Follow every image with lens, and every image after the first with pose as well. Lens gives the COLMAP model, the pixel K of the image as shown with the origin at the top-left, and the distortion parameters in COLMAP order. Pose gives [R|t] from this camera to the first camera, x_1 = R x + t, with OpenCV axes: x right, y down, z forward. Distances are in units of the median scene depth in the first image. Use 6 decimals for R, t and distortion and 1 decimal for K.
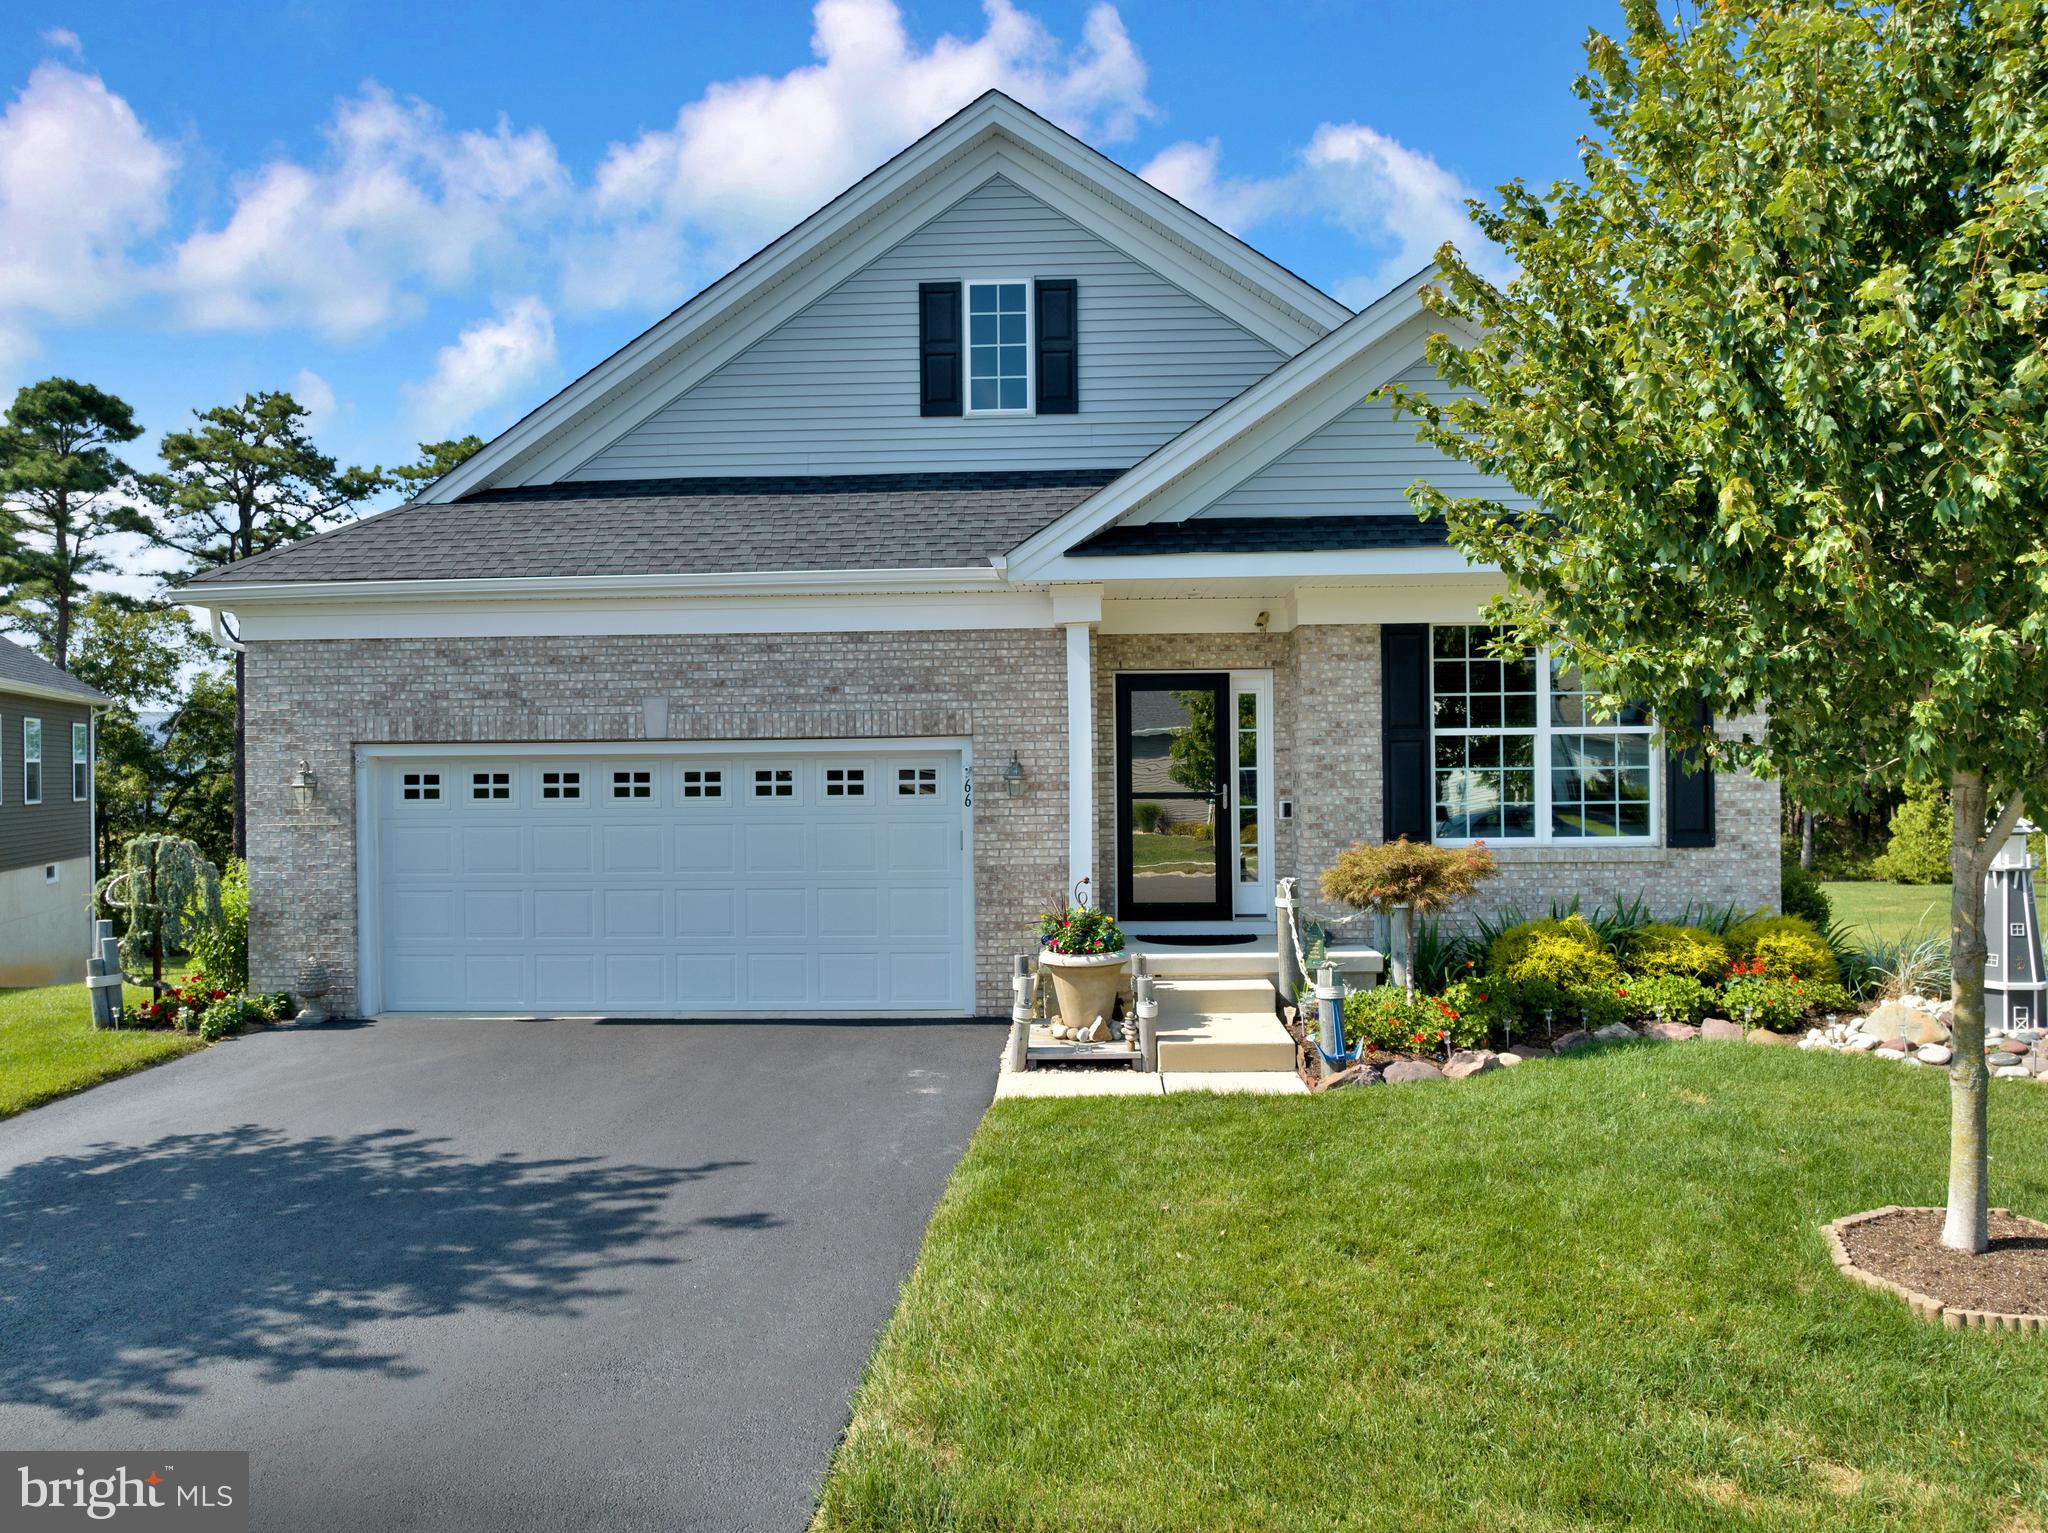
lens RADIAL K [[1454.1, 0, 1024.0], [0, 1454.1, 766.5], [0, 0, 1]] dist [-0.038116, 0.000077]
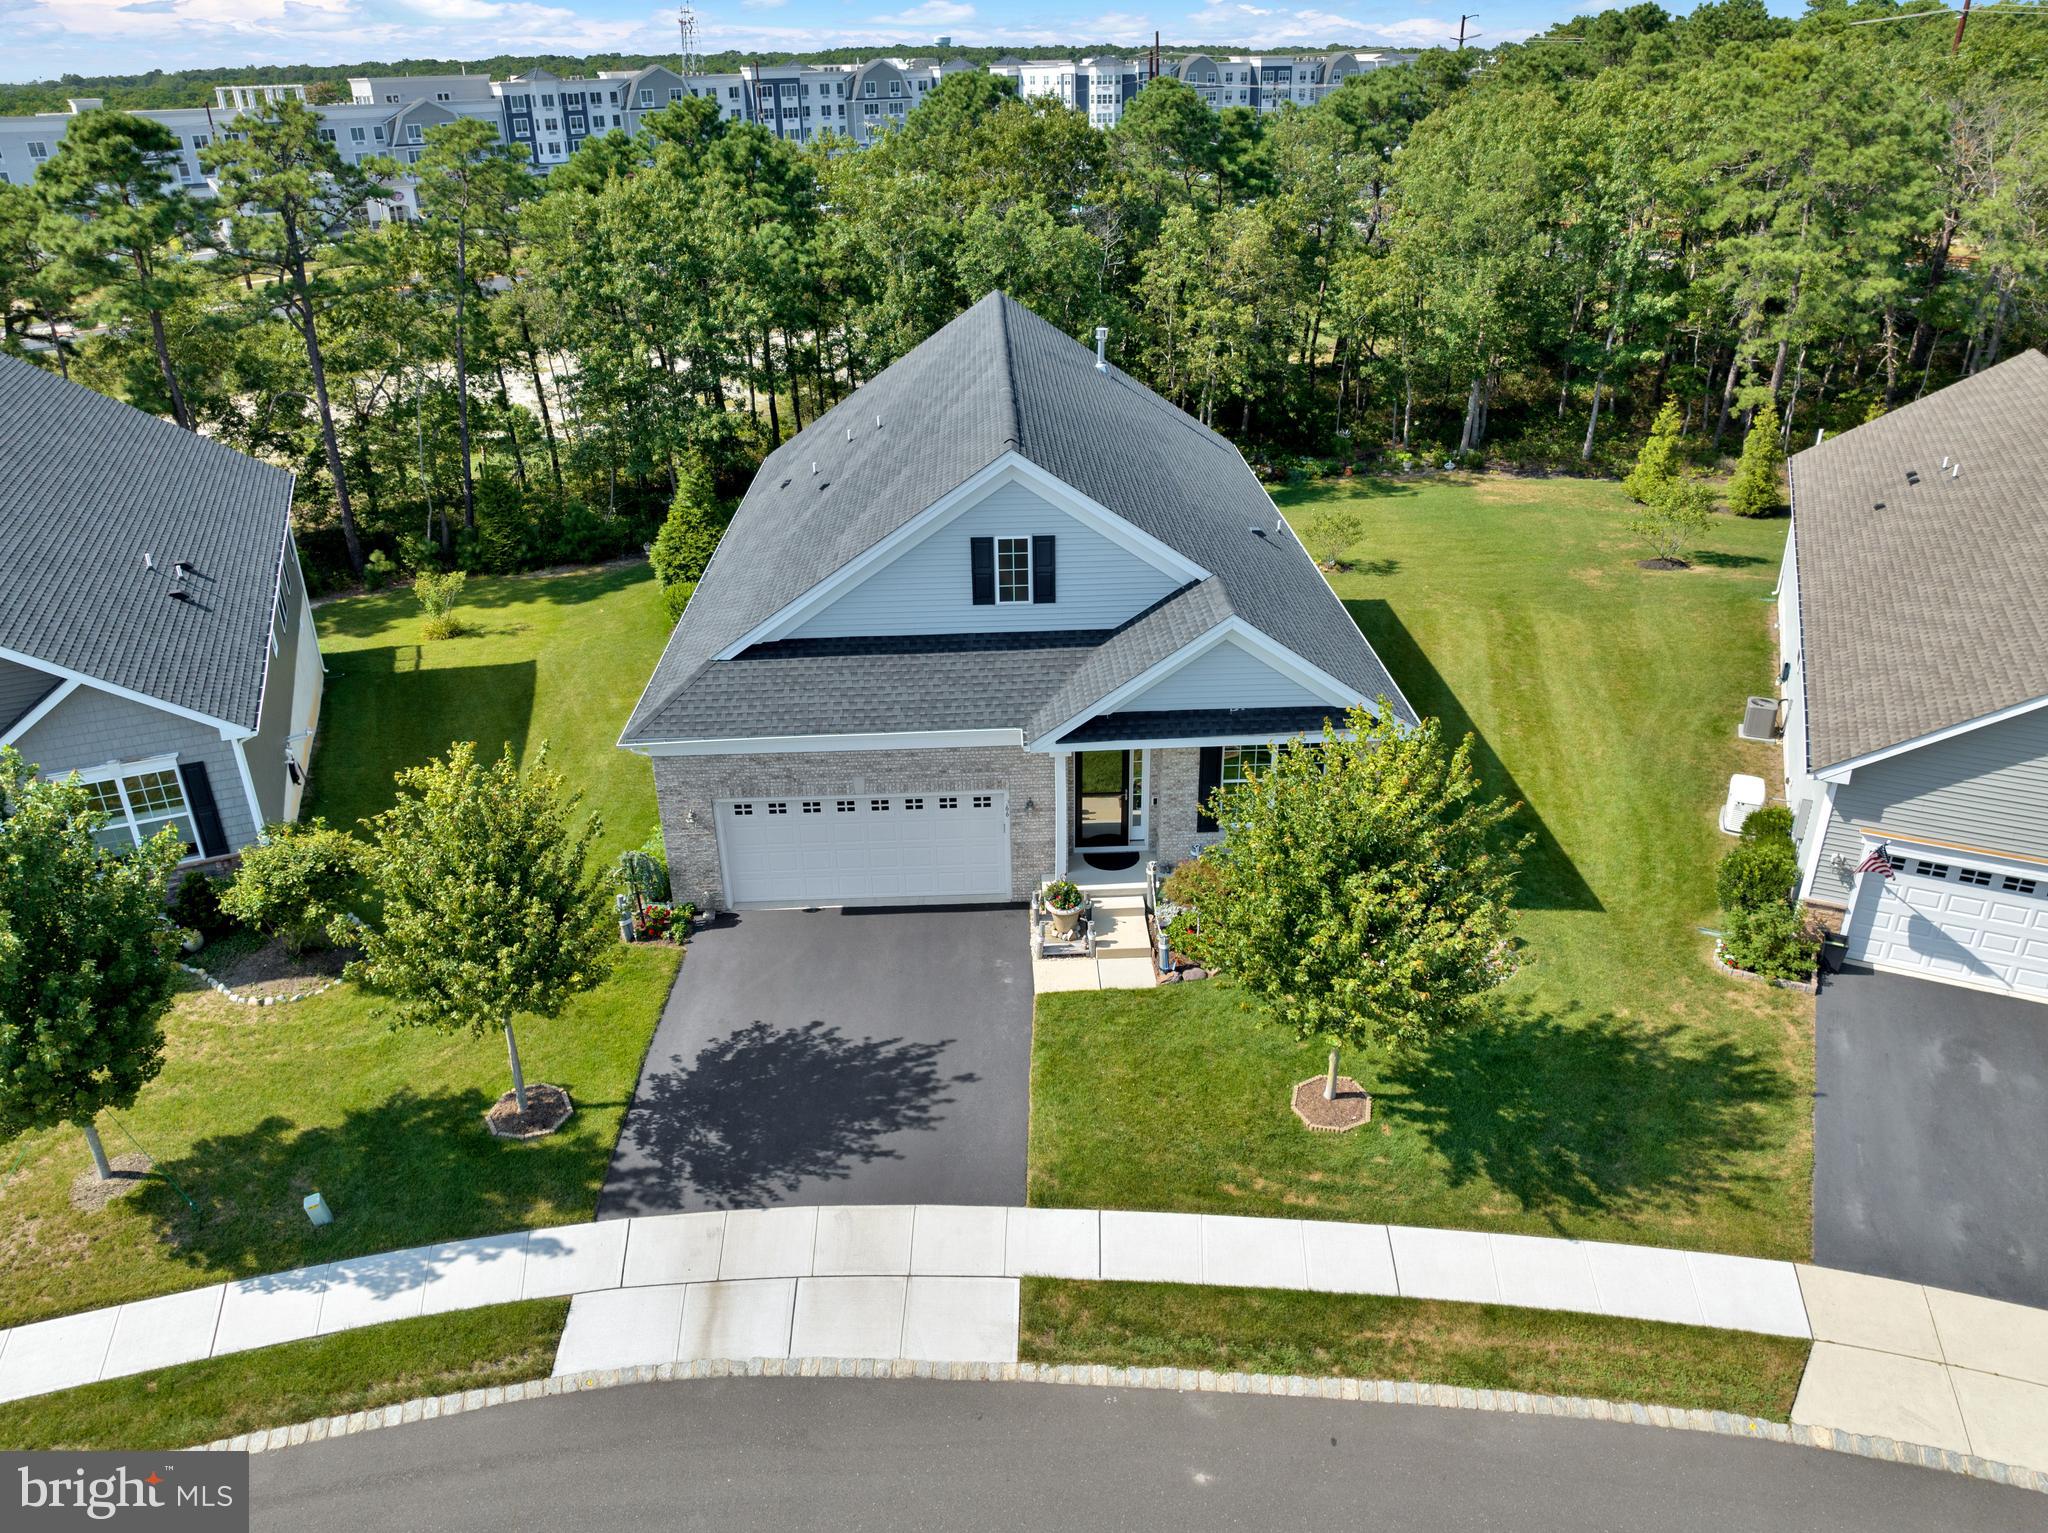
lens RADIAL K [[1454.1, 0, 1024.0], [0, 1454.1, 766.5], [0, 0, 1]] dist [-0.038116, 0.000077]
pose [[0.997720, -0.036783, 0.056578, -0.133598], [0.007997, 0.896932, 0.442097, -0.994371], [-0.067008, -0.440636, 0.895181, -0.900009]]
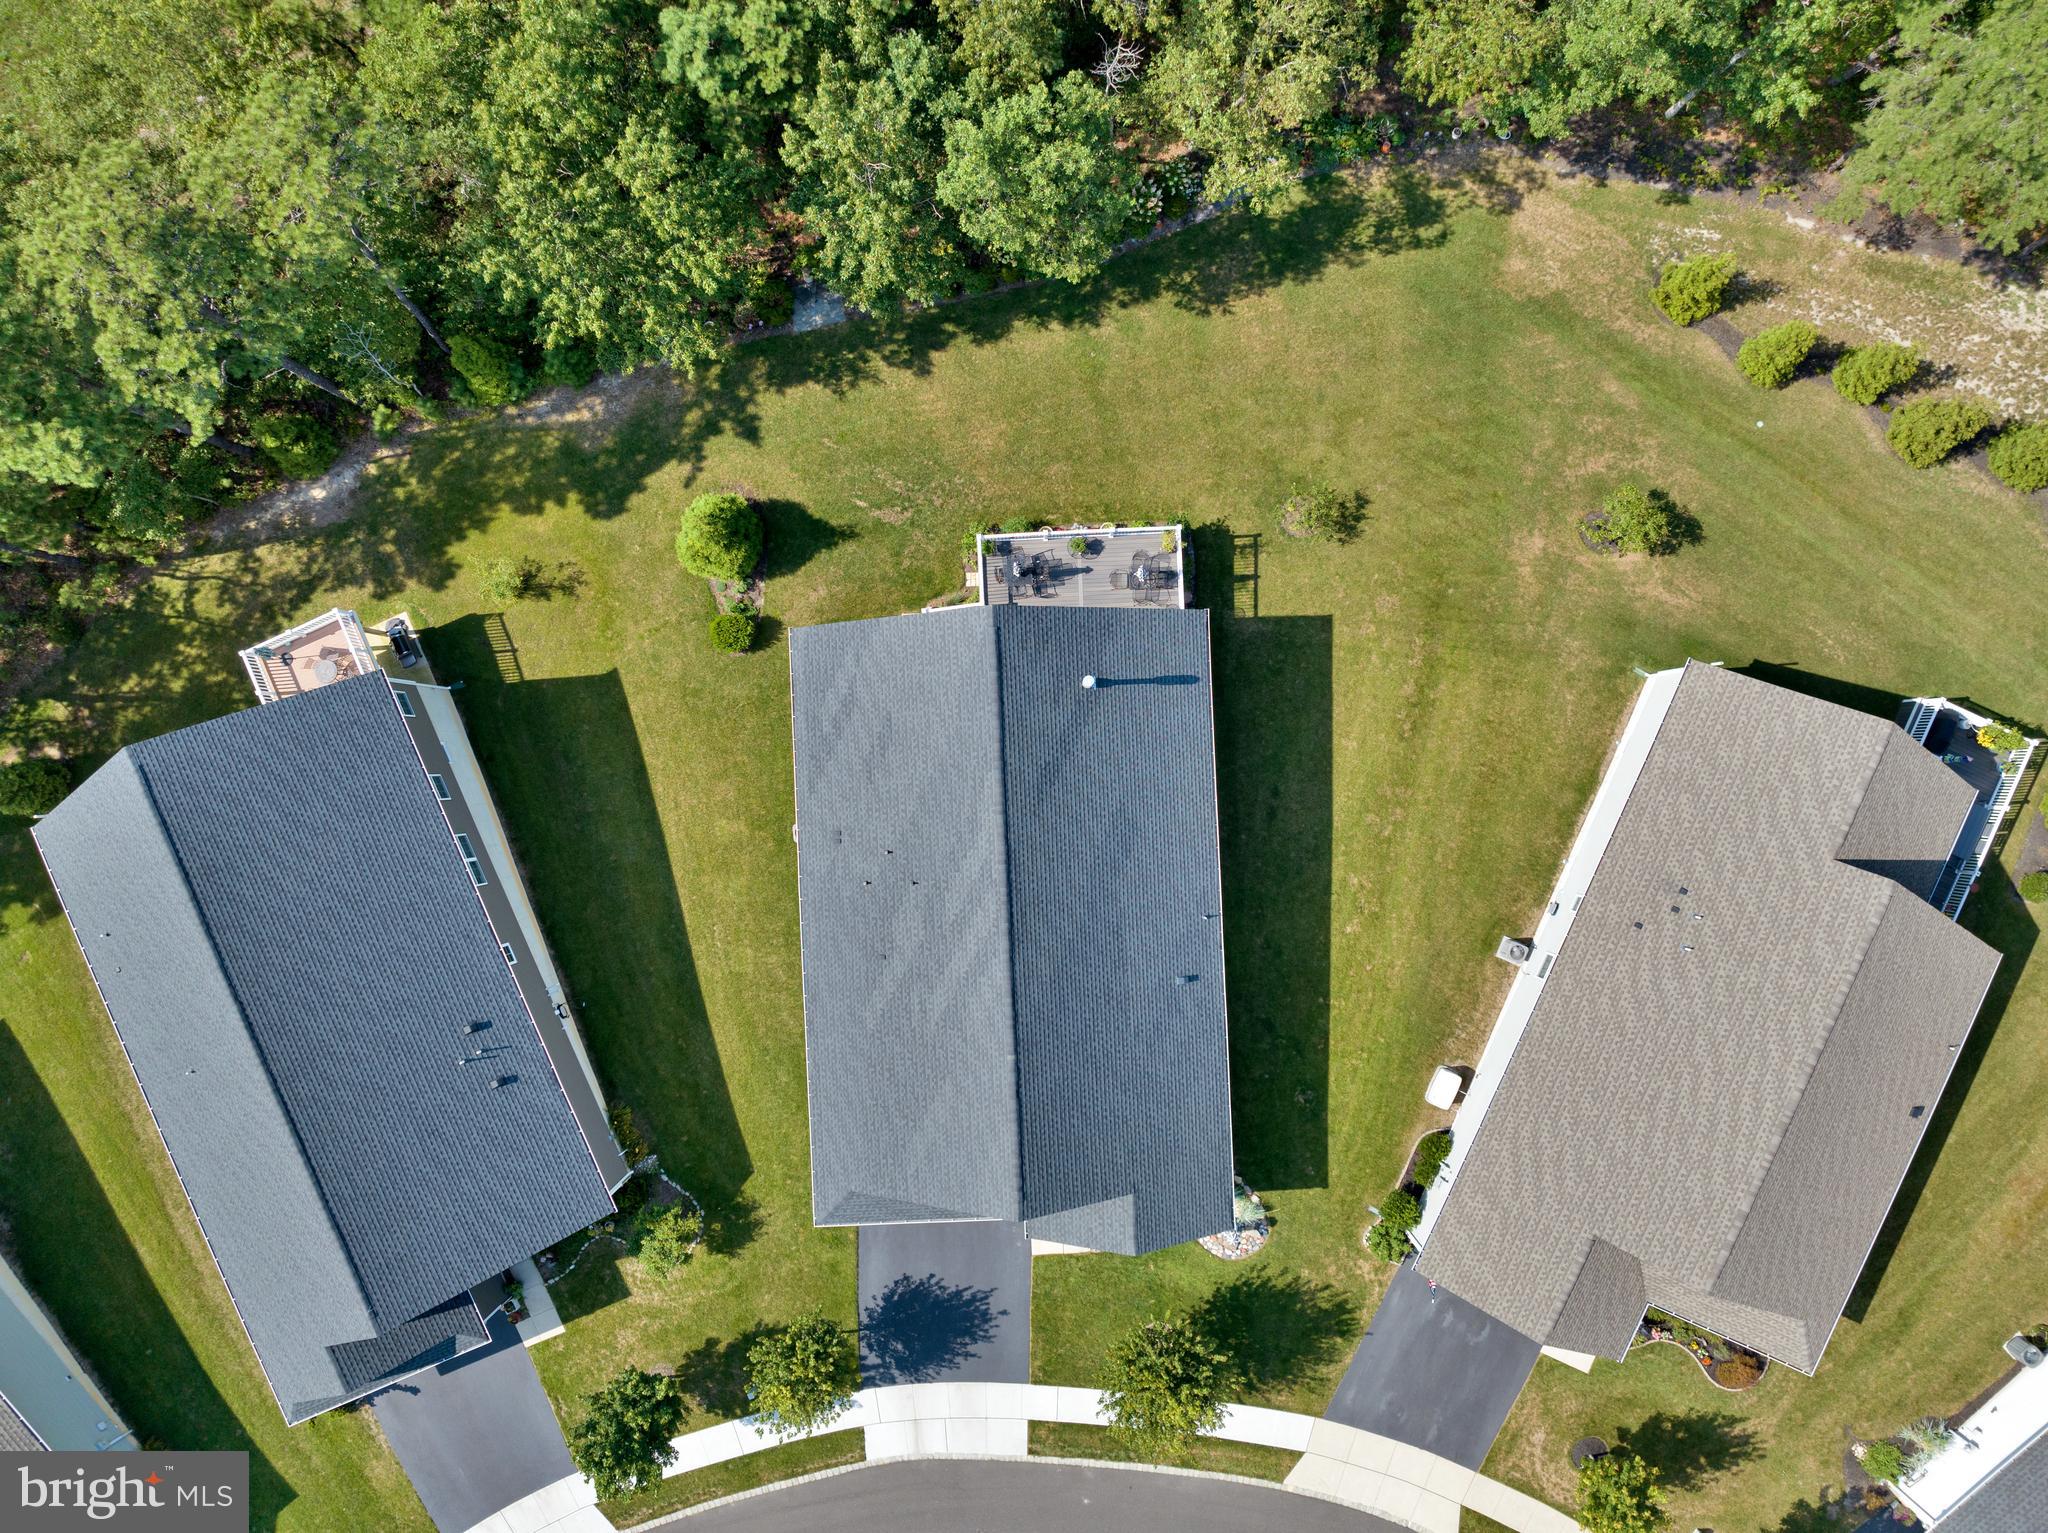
lens RADIAL K [[1454.1, 0, 1024.0], [0, 1454.1, 766.5], [0, 0, 1]] dist [-0.038116, 0.000077]
pose [[0.997314, -0.073175, -0.003169, 0.074501], [0.002079, -0.014965, 0.999886, -4.029314], [-0.073214, -0.997207, -0.014772, 2.254297]]
